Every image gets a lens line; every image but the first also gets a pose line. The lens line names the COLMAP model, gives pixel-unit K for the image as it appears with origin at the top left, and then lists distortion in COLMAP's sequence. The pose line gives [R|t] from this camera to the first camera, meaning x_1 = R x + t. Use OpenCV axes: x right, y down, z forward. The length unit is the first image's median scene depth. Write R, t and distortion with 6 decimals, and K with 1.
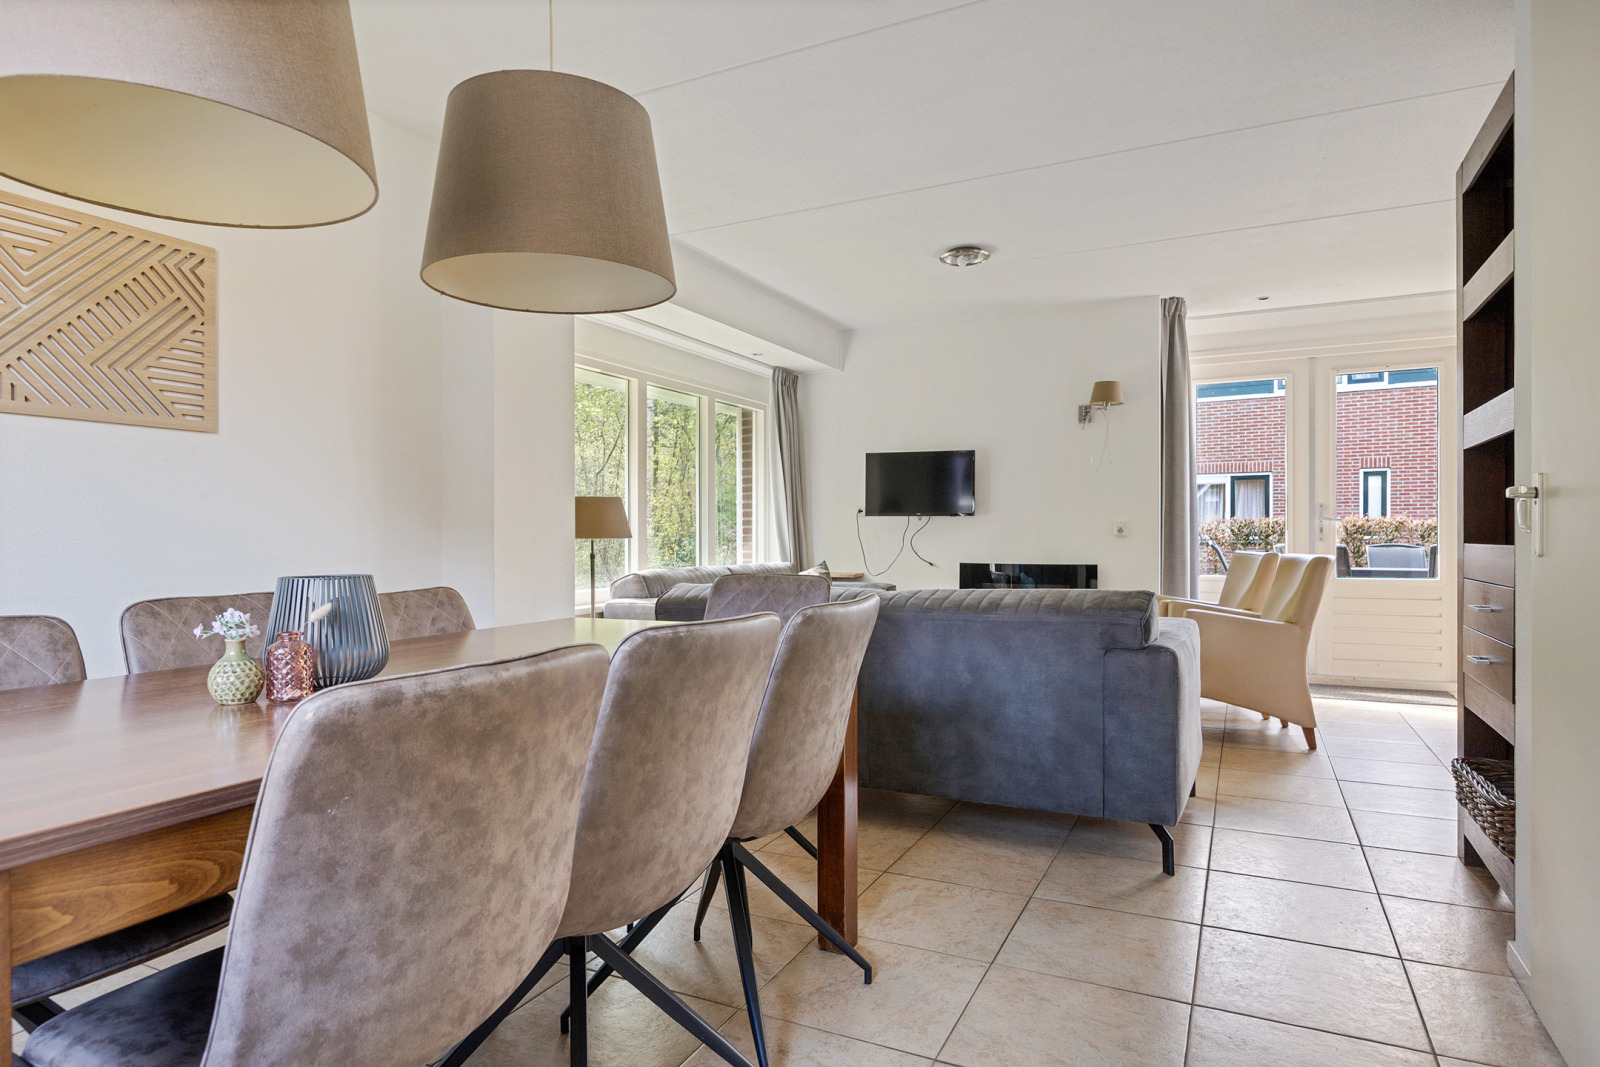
lens RADIAL K [[921.4, 0, 796.8], [0, 921.4, 537.1], [0, 0, 1]] dist [0.005535, 0.001305]
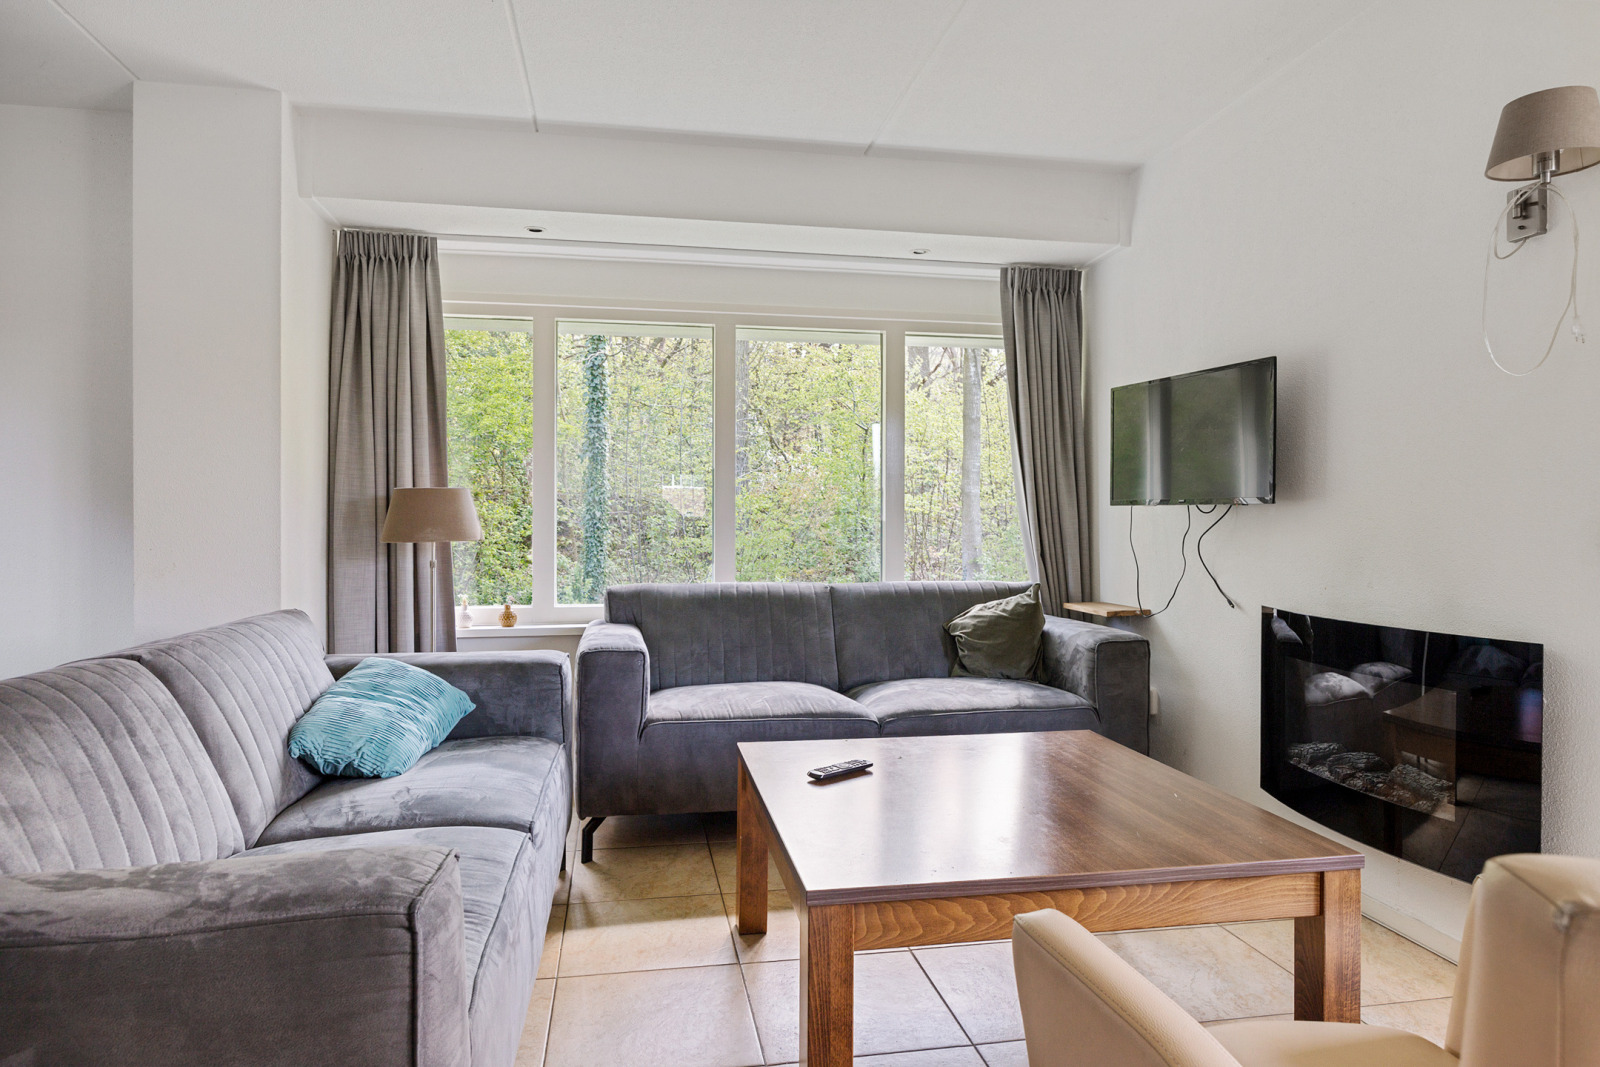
lens RADIAL K [[921.4, 0, 799.9], [0, 921.4, 531.2], [0, 0, 1]] dist [0.005535, 0.001305]
pose [[0.601624, 0.002917, -0.798774, 0.382179], [-0.004042, 0.999992, 0.000607, -0.007315], [0.798769, 0.002864, 0.601630, 0.514904]]
